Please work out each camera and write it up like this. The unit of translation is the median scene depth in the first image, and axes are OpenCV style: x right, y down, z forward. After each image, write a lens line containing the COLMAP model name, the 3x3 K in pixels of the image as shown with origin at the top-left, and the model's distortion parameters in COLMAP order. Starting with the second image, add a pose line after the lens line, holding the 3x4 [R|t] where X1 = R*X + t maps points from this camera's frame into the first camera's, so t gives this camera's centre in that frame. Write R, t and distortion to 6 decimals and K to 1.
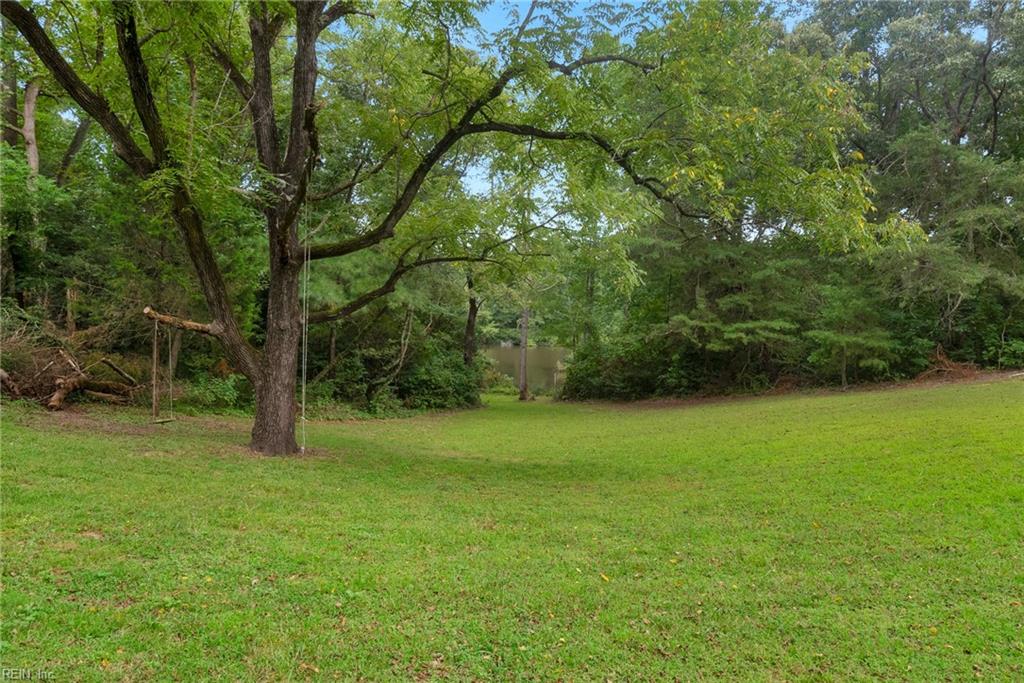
lens RADIAL K [[649.0, 0, 512.0], [0, 649.0, 341.5], [0, 0, 1]] dist [0.000087, 0.000005]
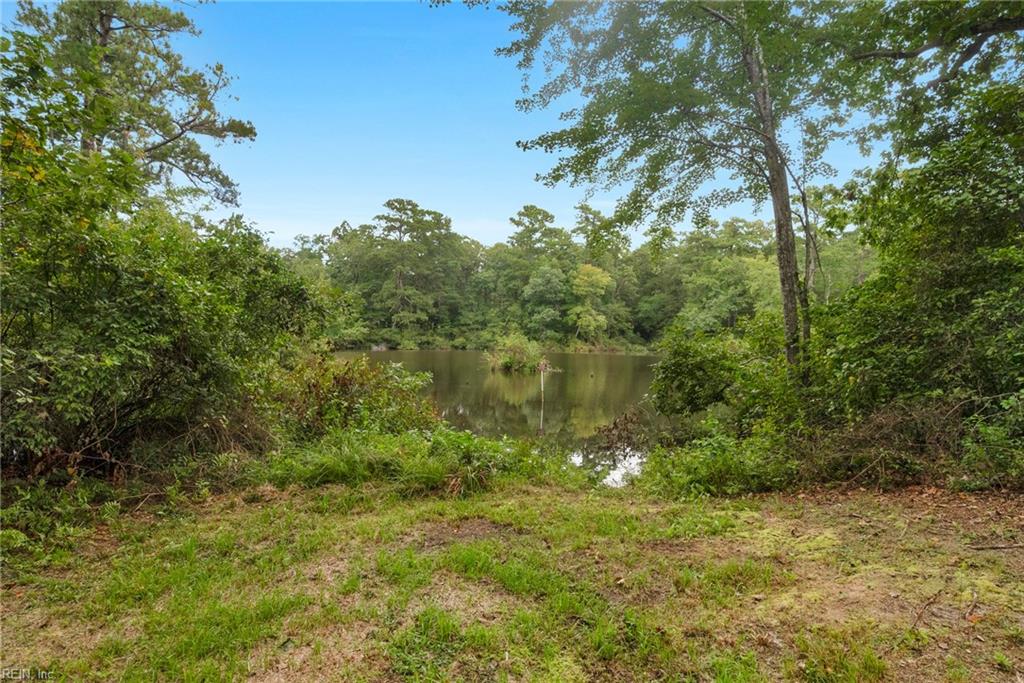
lens RADIAL K [[543.5, 0, 515.9], [0, 543.5, 348.2], [0, 0, 1]] dist [0.002156, -0.000029]
pose [[0.970511, -0.030236, 0.239152, -0.005449], [0.035084, 0.999256, -0.016042, 0.020412], [-0.238489, 0.023960, 0.970850, 0.331236]]
